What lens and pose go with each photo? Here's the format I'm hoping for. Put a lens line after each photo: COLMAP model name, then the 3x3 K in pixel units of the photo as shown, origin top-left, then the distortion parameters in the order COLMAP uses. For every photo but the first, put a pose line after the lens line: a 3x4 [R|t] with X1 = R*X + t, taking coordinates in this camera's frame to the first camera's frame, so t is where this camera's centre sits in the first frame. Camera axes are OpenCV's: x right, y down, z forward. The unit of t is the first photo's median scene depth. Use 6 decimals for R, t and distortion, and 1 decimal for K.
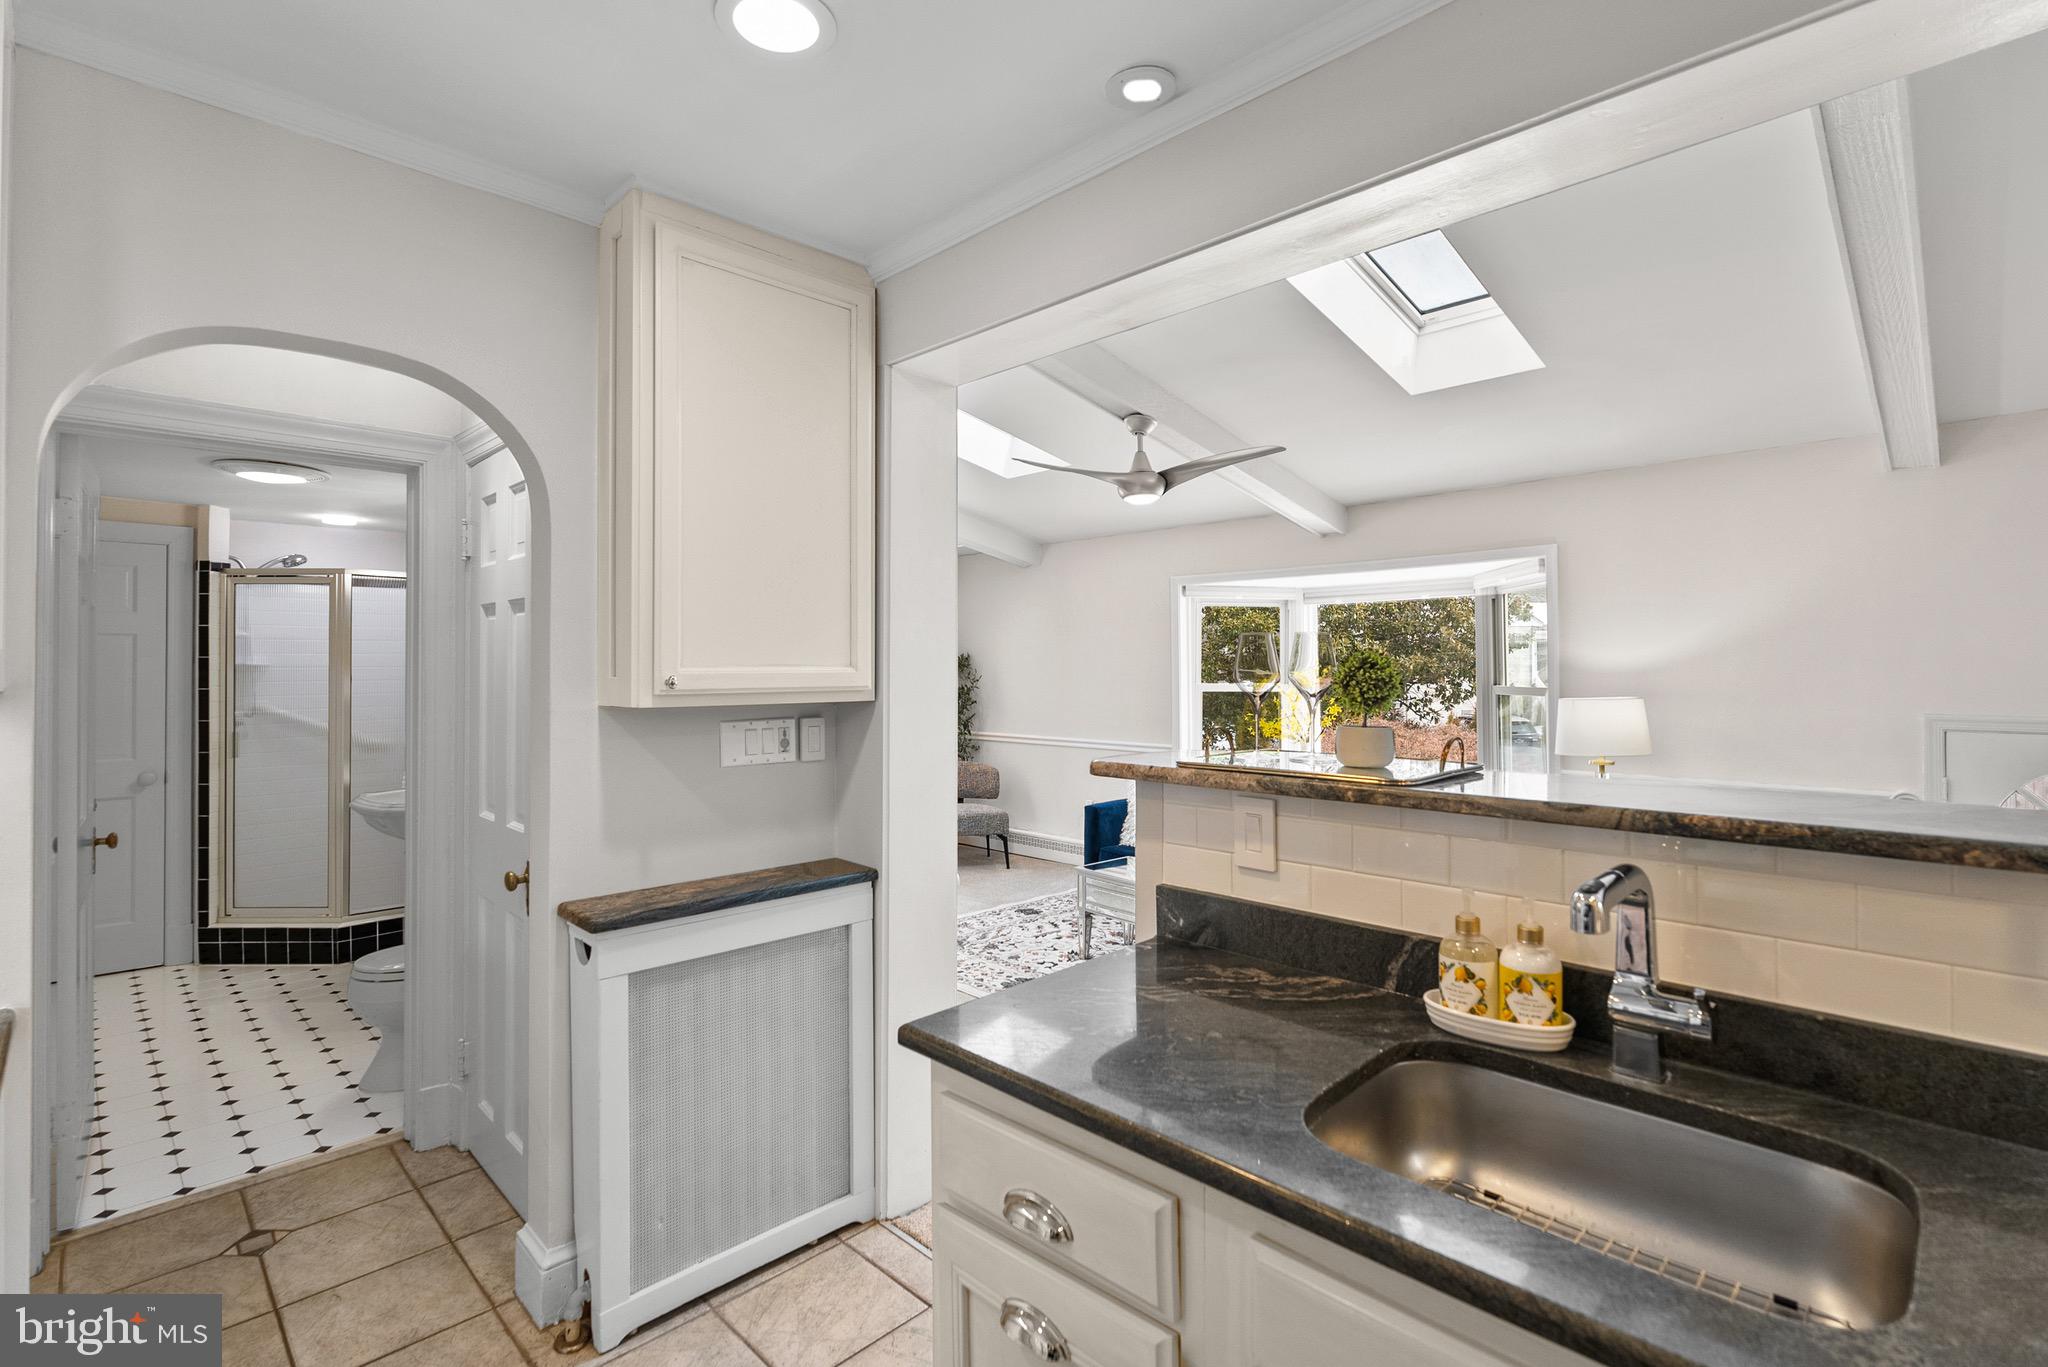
lens RADIAL K [[943.2, 0, 1032.7], [0, 943.2, 661.2], [0, 0, 1]] dist [-0.005590, -0.000034]
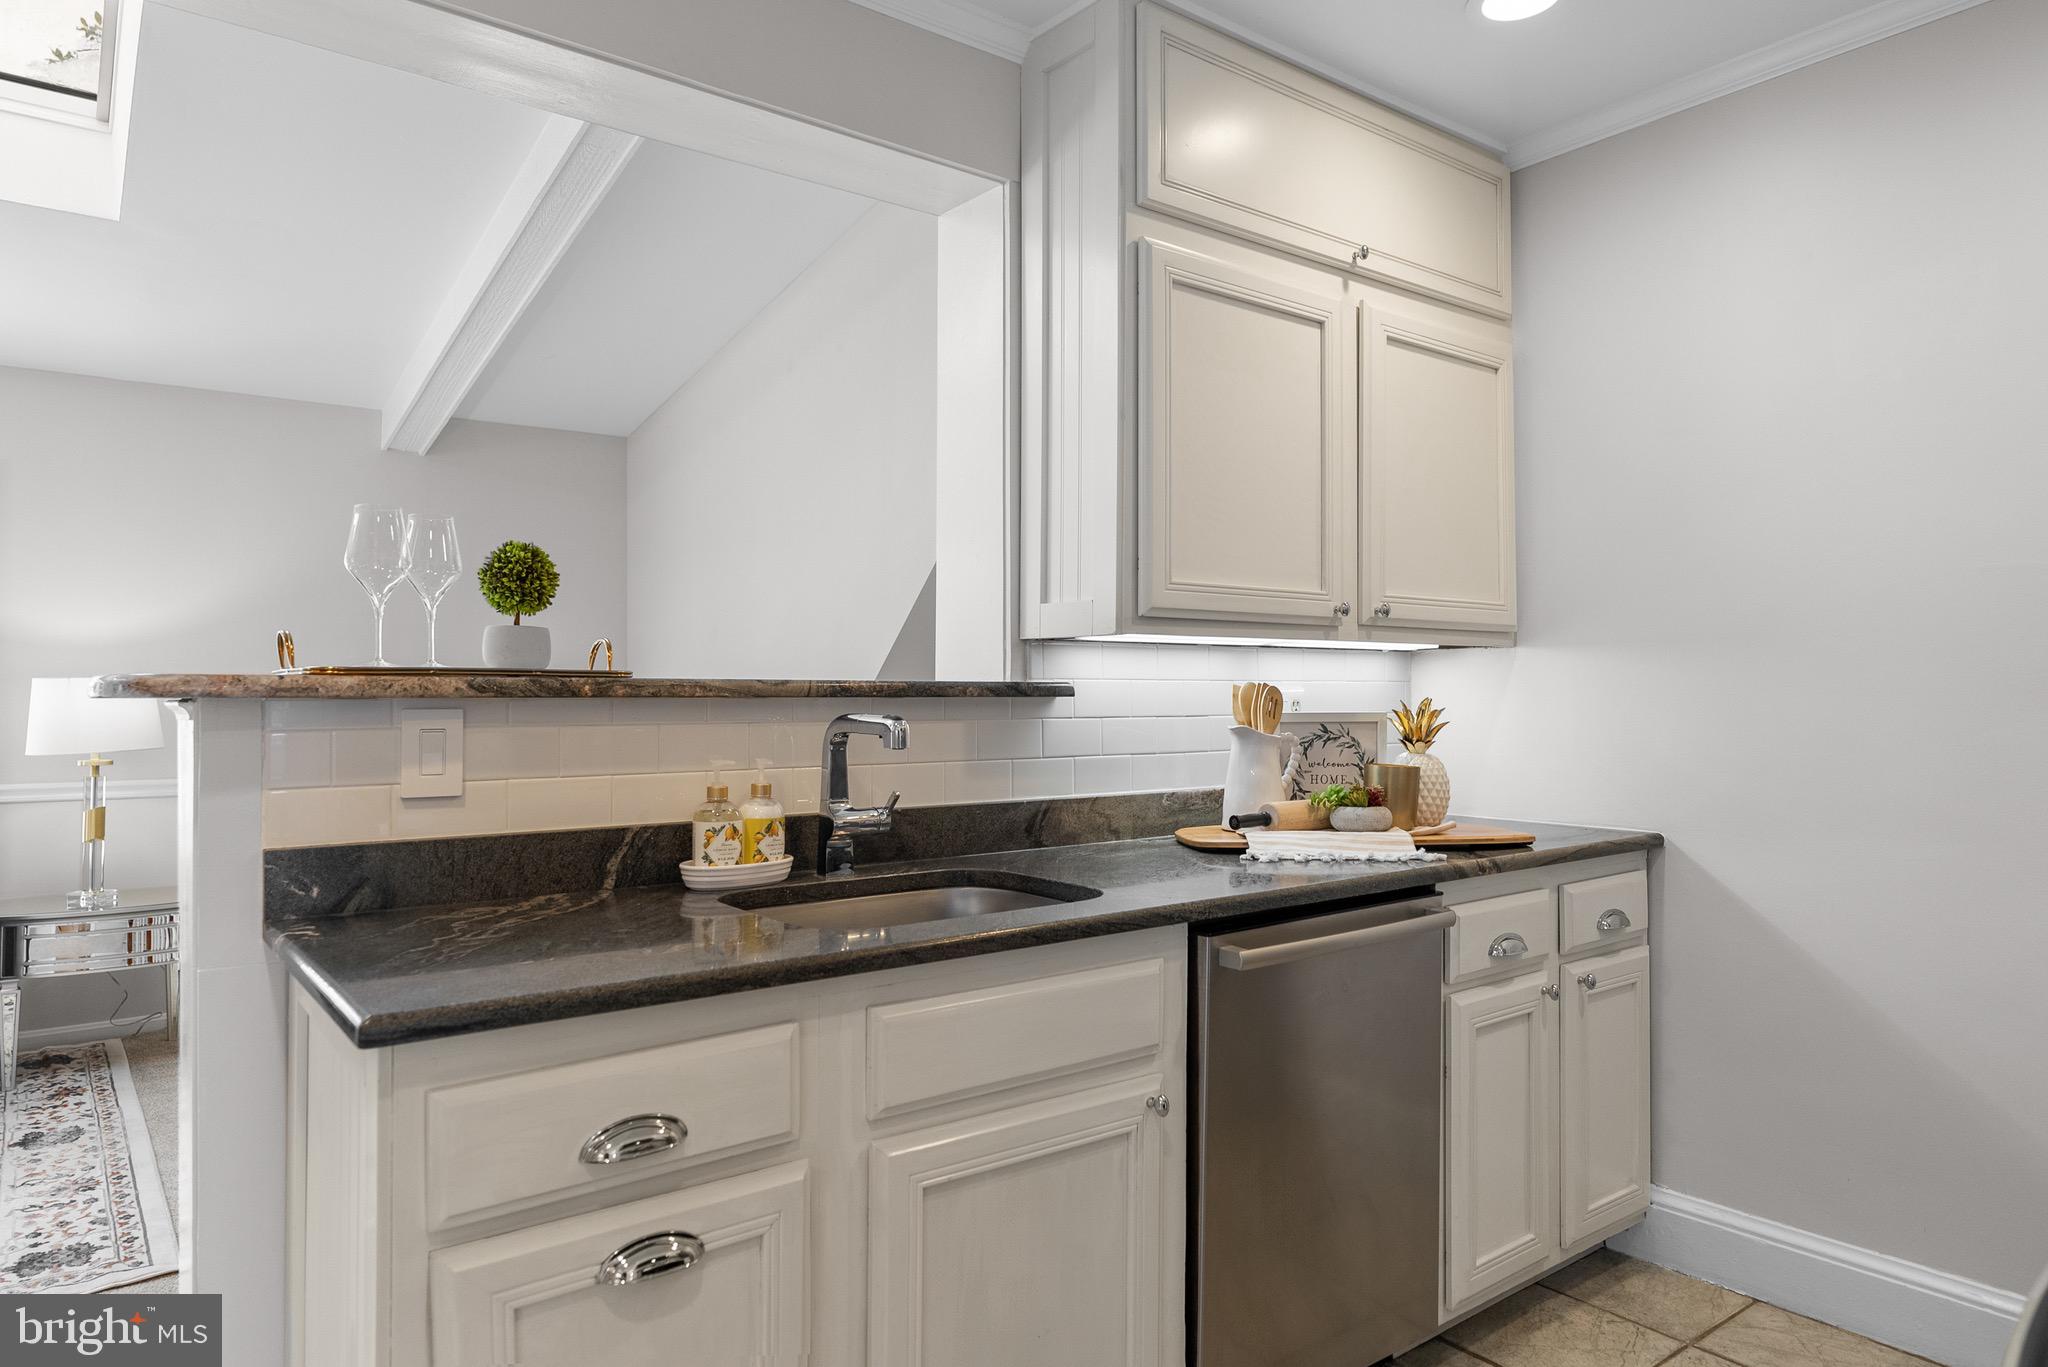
lens RADIAL K [[1268.2, 0, 1024.0], [0, 1268.2, 683.5], [0, 0, 1]] dist [-0.002265, 0.001117]
pose [[0.131471, 0.012985, 0.991235, -0.554962], [-0.008225, 0.999894, -0.012007, 0.094241], [-0.991286, -0.006574, 0.131564, 0.253389]]
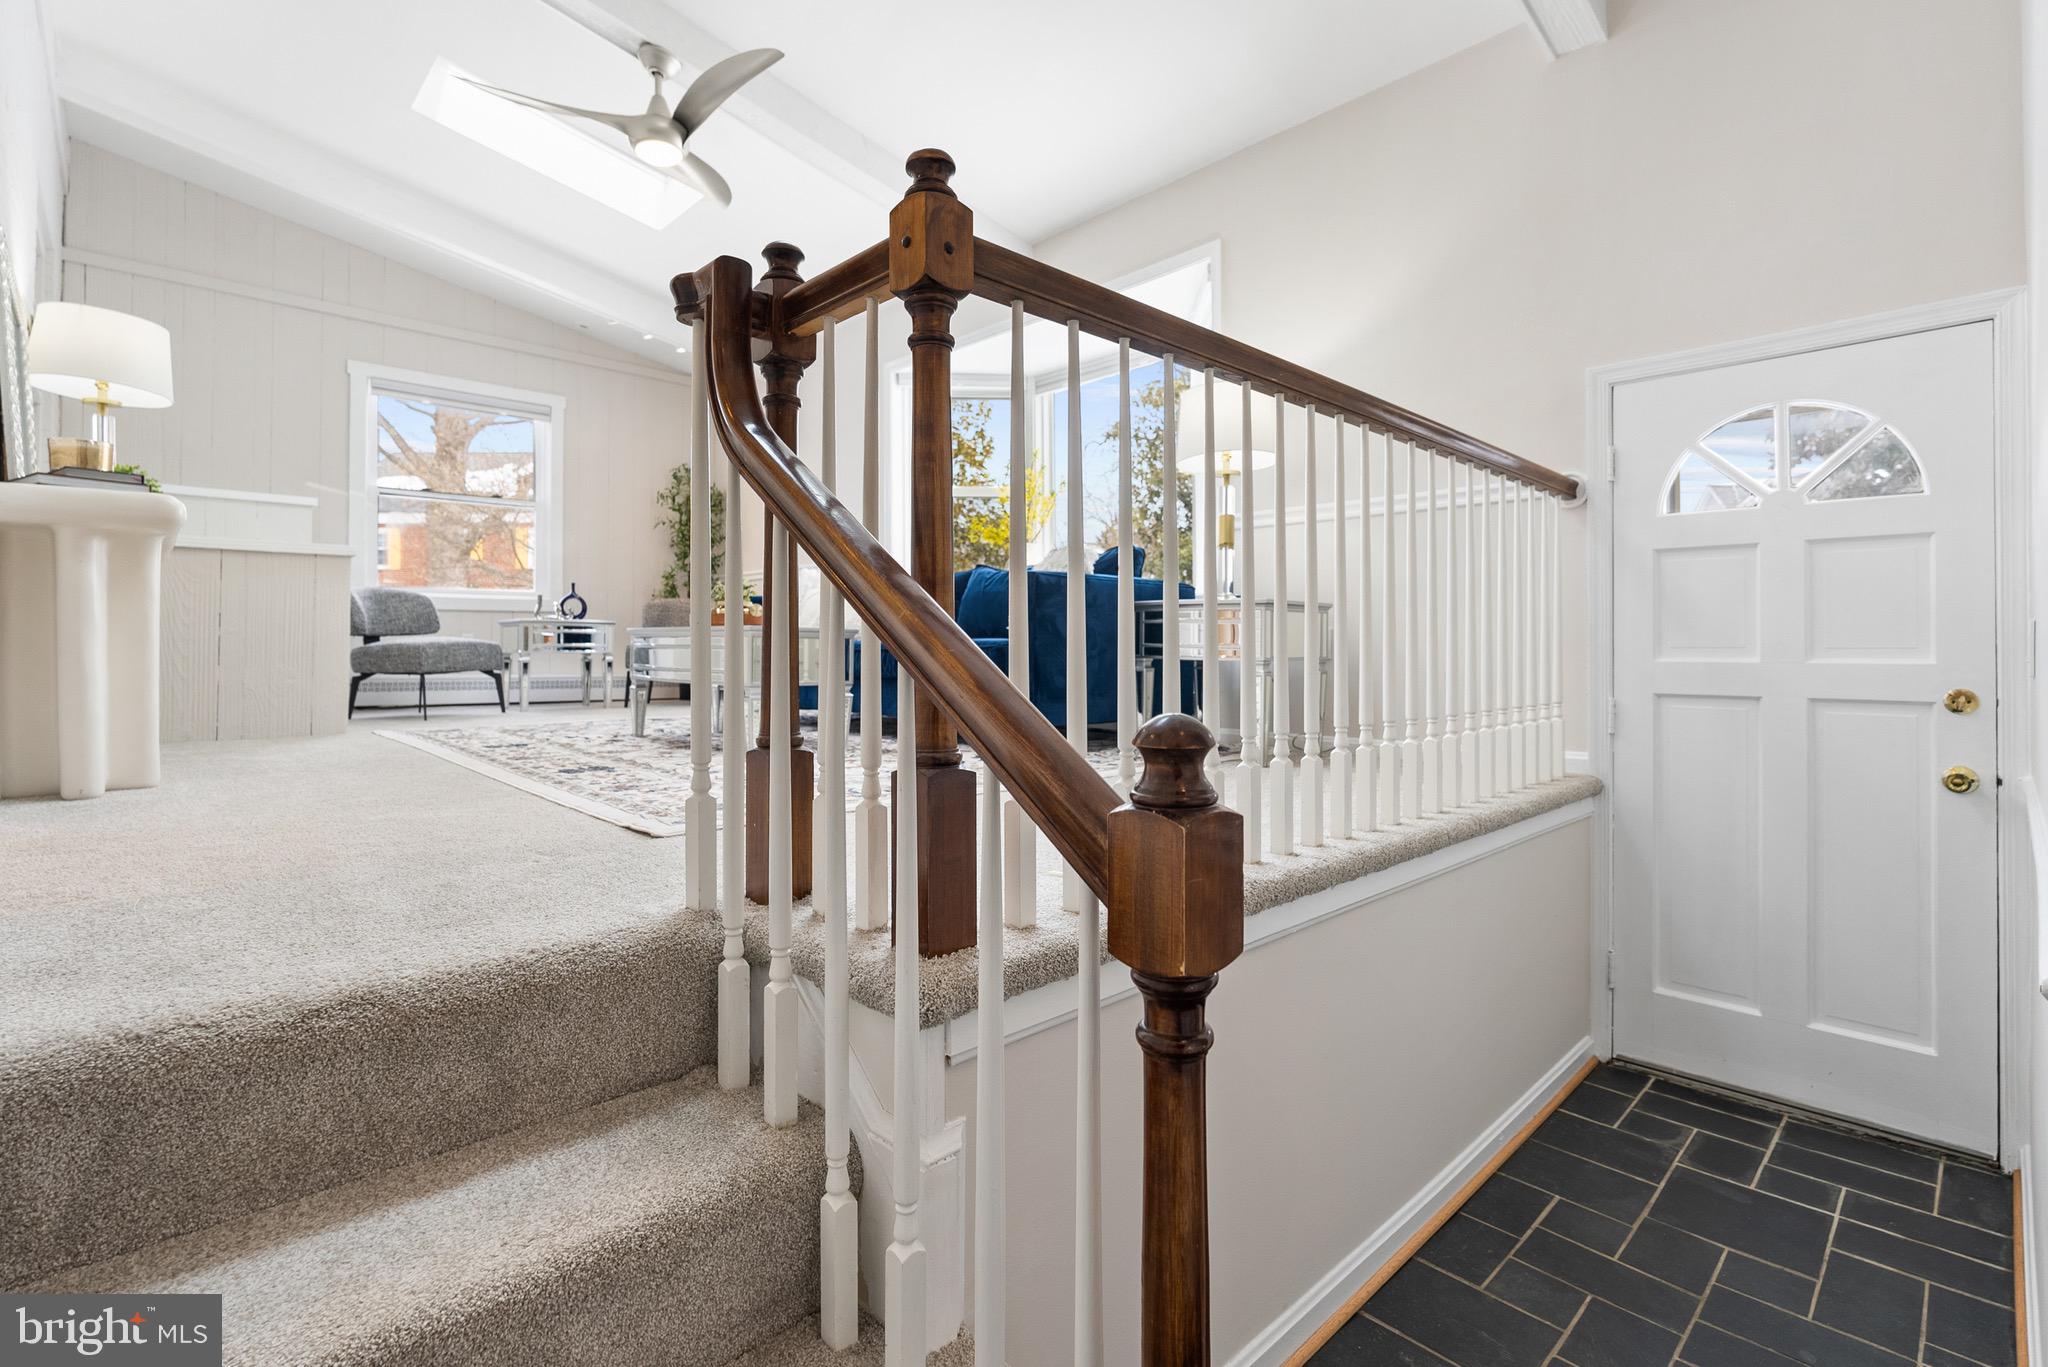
lens RADIAL K [[937.2, 0, 1020.5], [0, 937.2, 627.1], [0, 0, 1]] dist [-0.000898, 0.000276]
pose [[0.999466, 0.001632, -0.032634, 0.849299], [-0.001835, 0.999979, -0.006190, 0.450961], [0.032623, 0.006247, 0.999448, 0.381161]]
